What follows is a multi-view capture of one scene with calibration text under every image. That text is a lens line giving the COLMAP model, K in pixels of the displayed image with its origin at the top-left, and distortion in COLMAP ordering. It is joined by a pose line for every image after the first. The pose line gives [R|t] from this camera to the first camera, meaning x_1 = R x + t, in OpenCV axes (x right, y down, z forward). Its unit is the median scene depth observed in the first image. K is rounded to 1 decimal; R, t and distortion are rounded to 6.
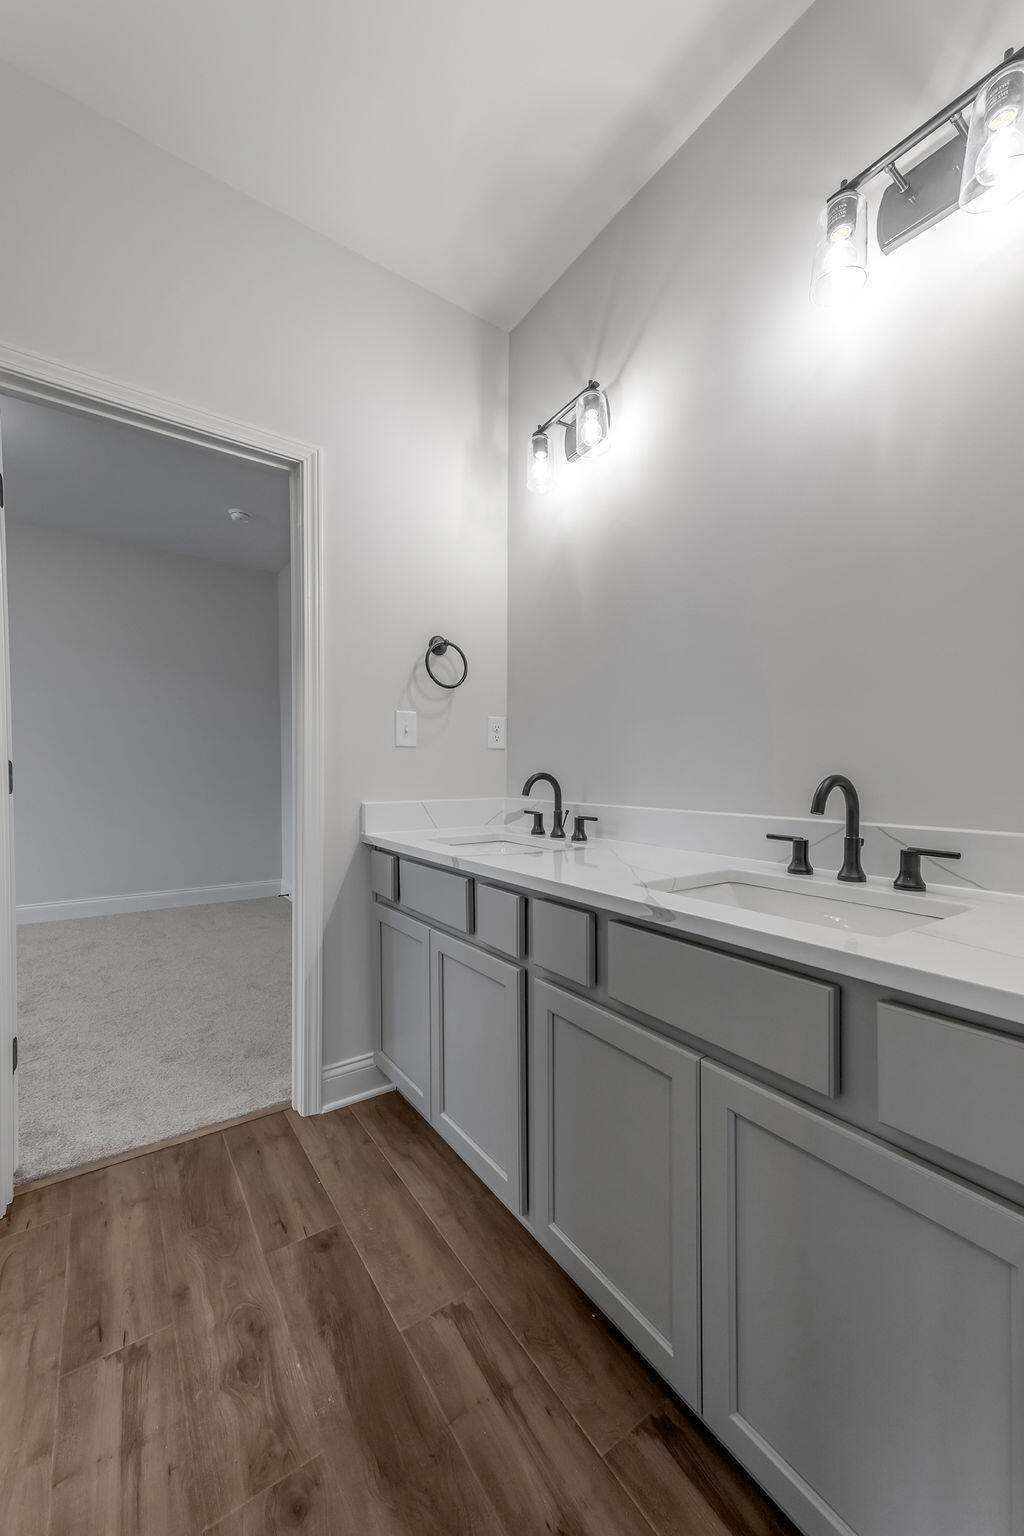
lens RADIAL K [[600.3, 0, 518.4], [0, 600.3, 771.5], [0, 0, 1]] dist [0.013041, 0.000174]
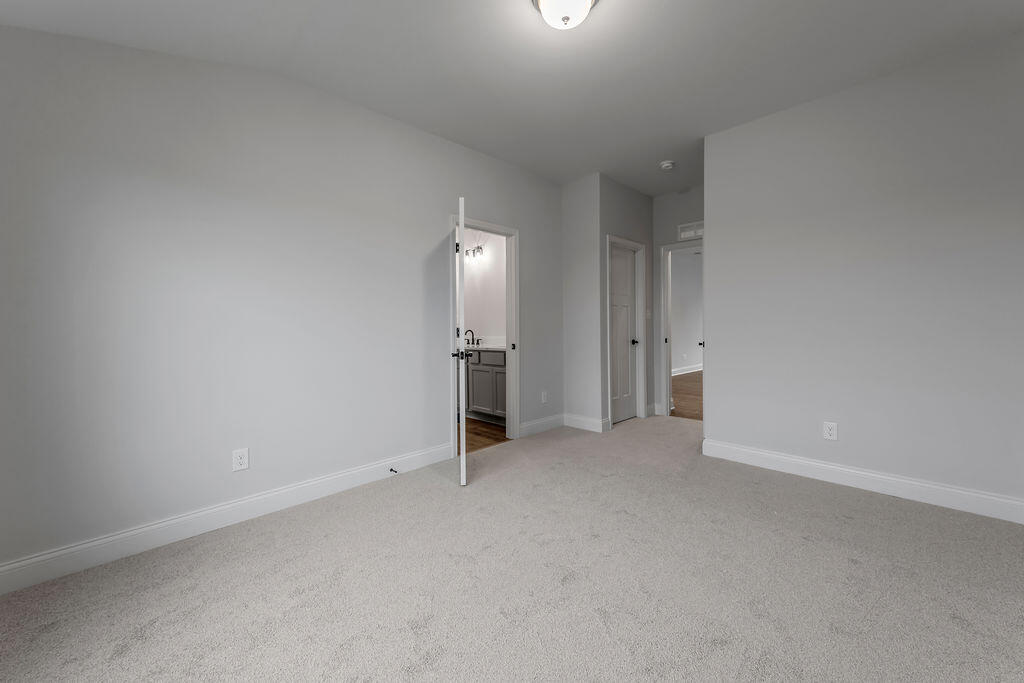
lens RADIAL K [[409.2, 0, 512.9], [0, 409.2, 338.2], [0, 0, 1]] dist [0.020477, 0.000131]
pose [[0.985971, -0.022163, 0.165438, -0.146337], [0.018377, 0.999534, 0.024377, -0.004678], [-0.165902, -0.020995, 0.985919, -2.080363]]
